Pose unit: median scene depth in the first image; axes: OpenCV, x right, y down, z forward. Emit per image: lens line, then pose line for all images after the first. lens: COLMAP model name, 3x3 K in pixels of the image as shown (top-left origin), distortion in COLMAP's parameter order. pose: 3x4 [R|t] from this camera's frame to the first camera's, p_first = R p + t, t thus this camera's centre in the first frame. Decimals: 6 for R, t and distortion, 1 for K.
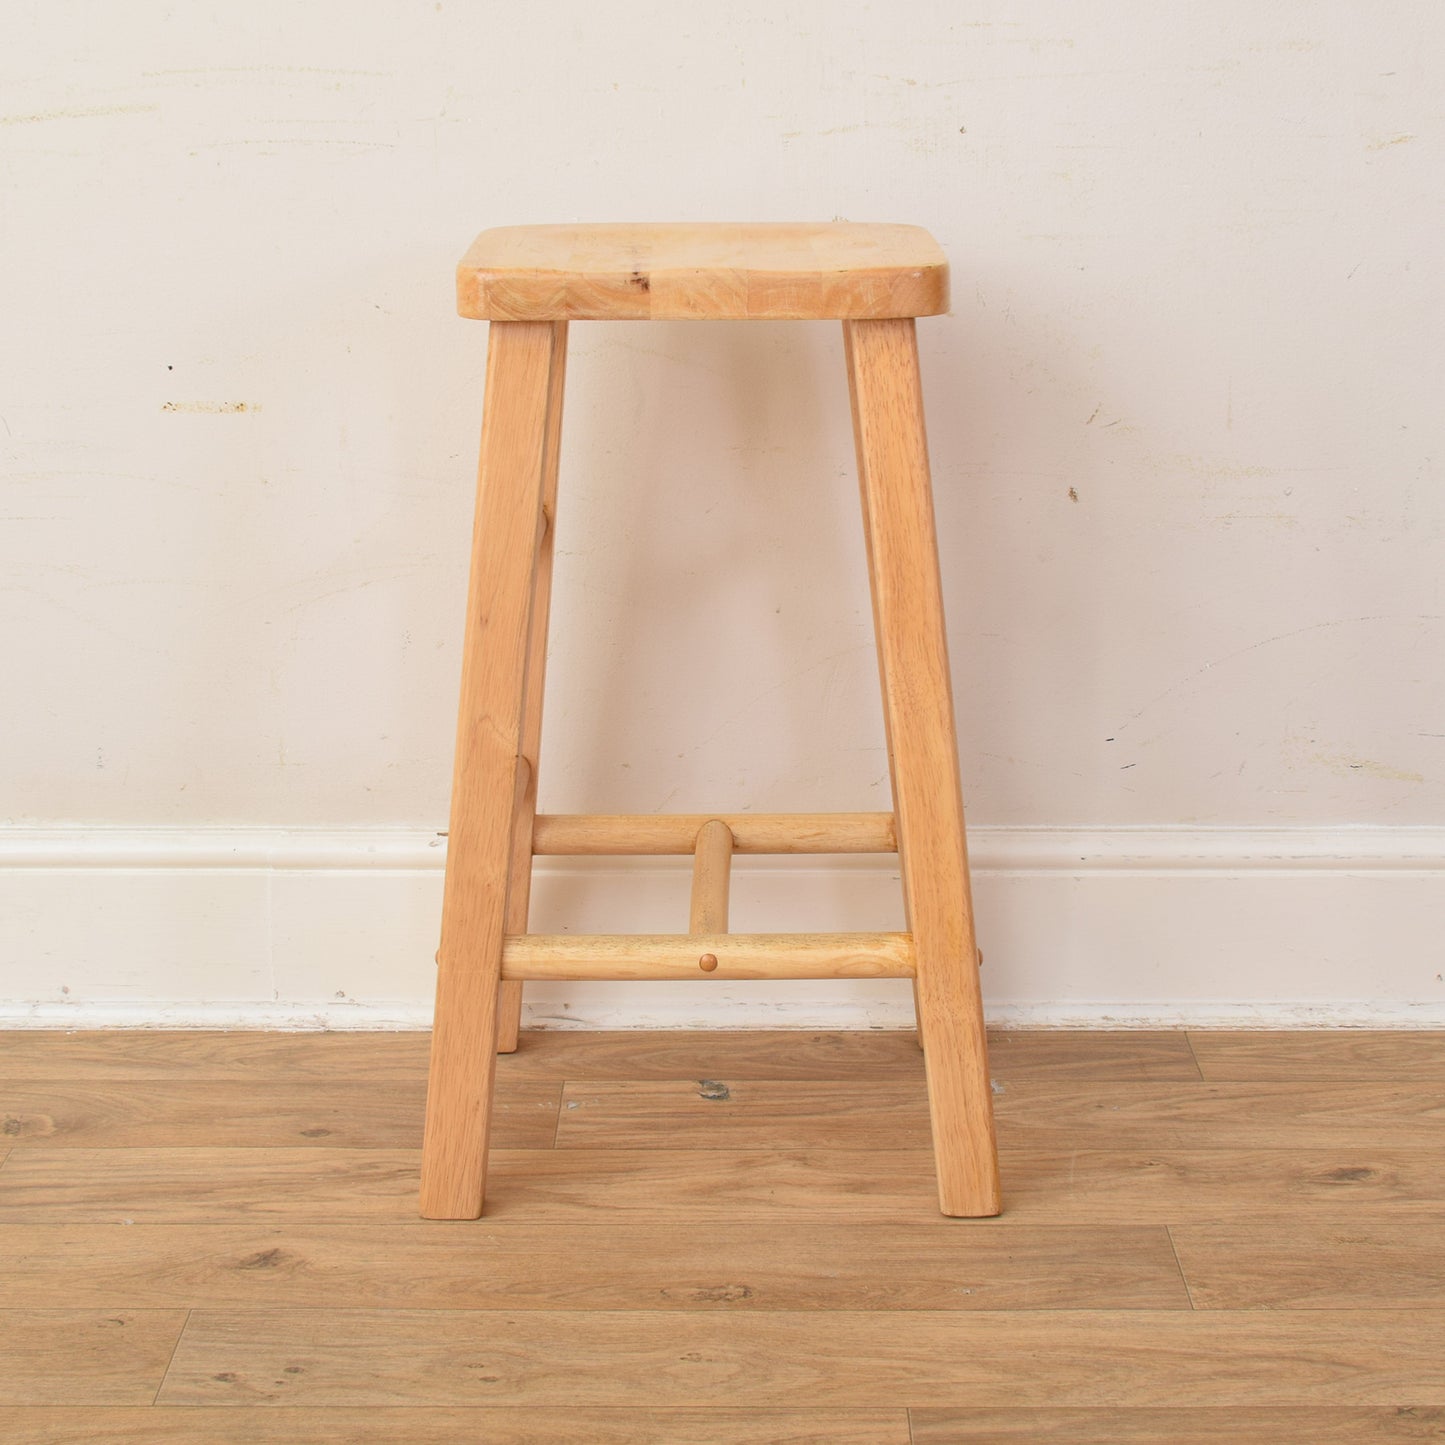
lens RADIAL K [[3189.7, 0, 759.7], [0, 3189.7, 721.2], [0, 0, 1]] dist [0.001129, -0.042206]
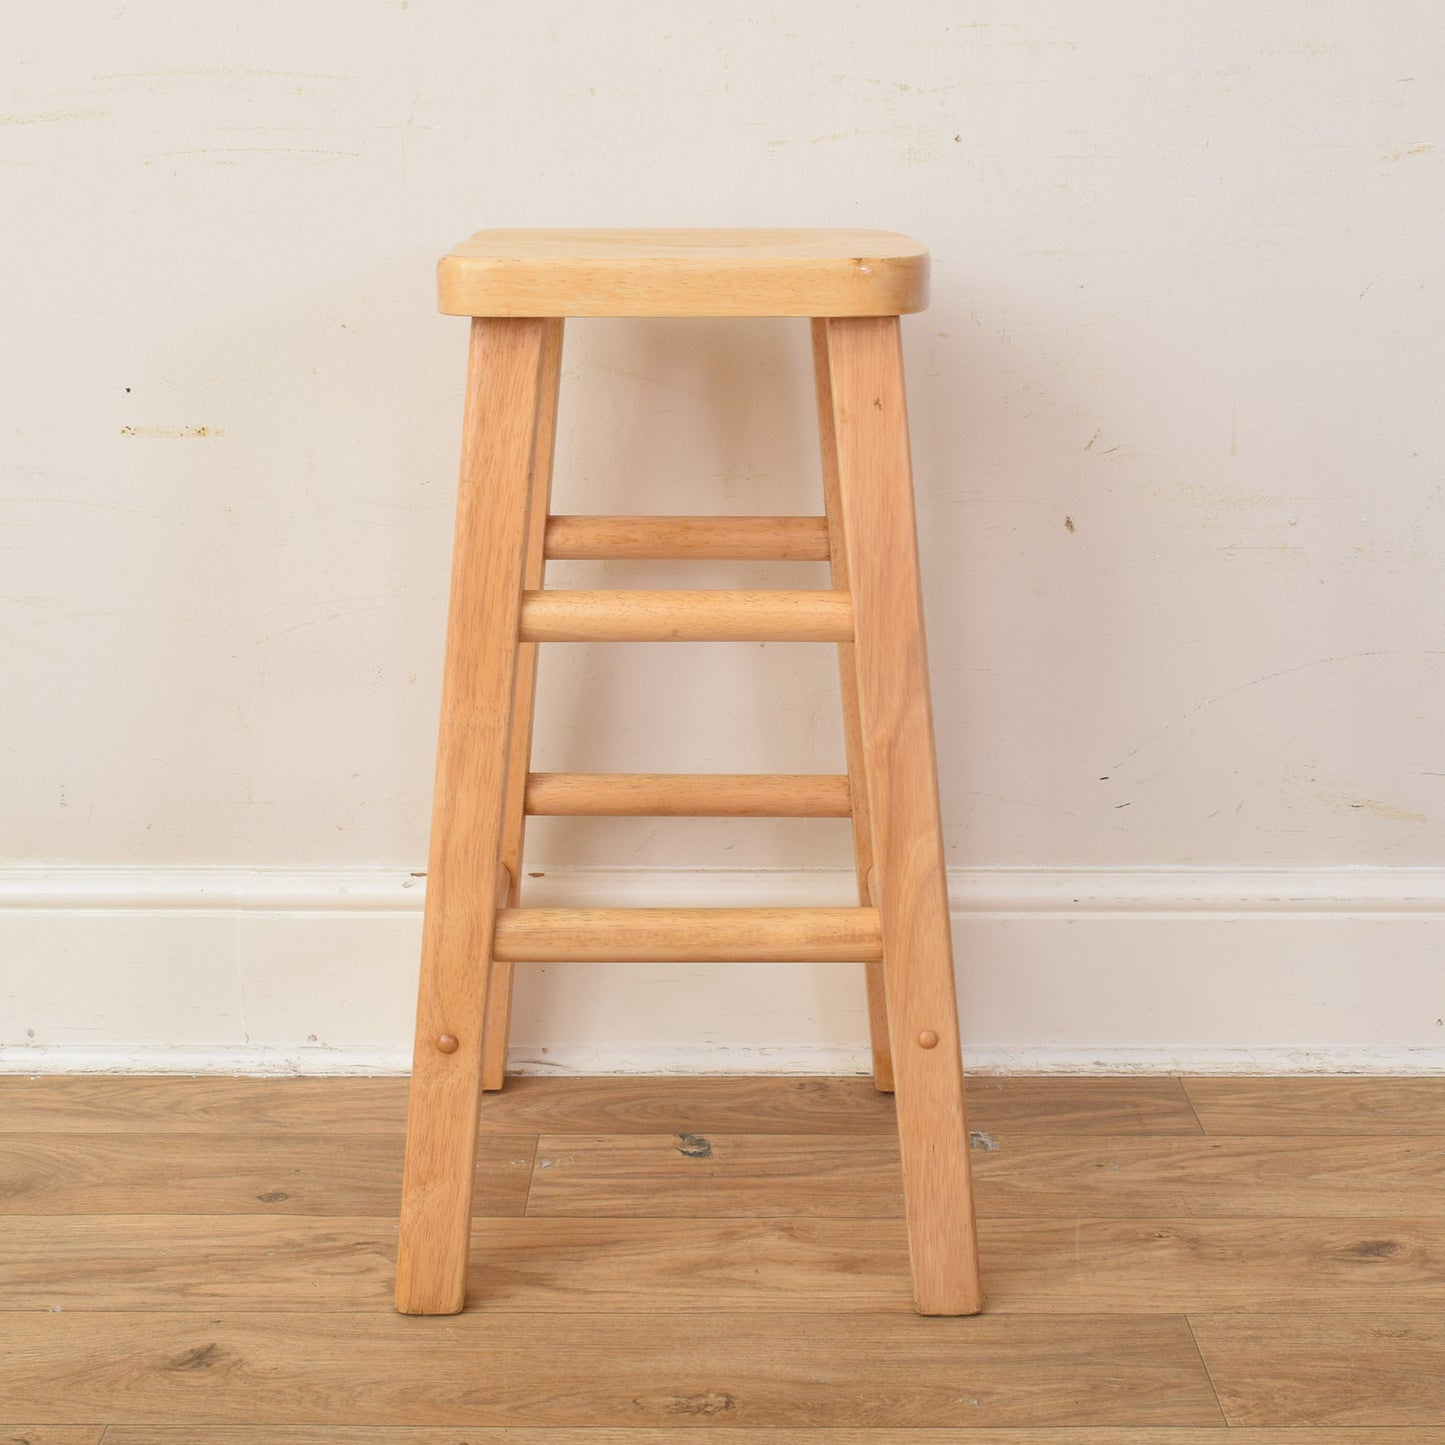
lens RADIAL K [[2469.7, 0, 761.6], [0, 2469.7, 674.2], [0, 0, 1]] dist [-0.004900, -0.027978]
pose [[0.999963, 0.001064, 0.008563, -0.000896], [-0.000867, 0.999737, -0.022916, -0.009447], [-0.008585, 0.022908, 0.999701, 0.272365]]
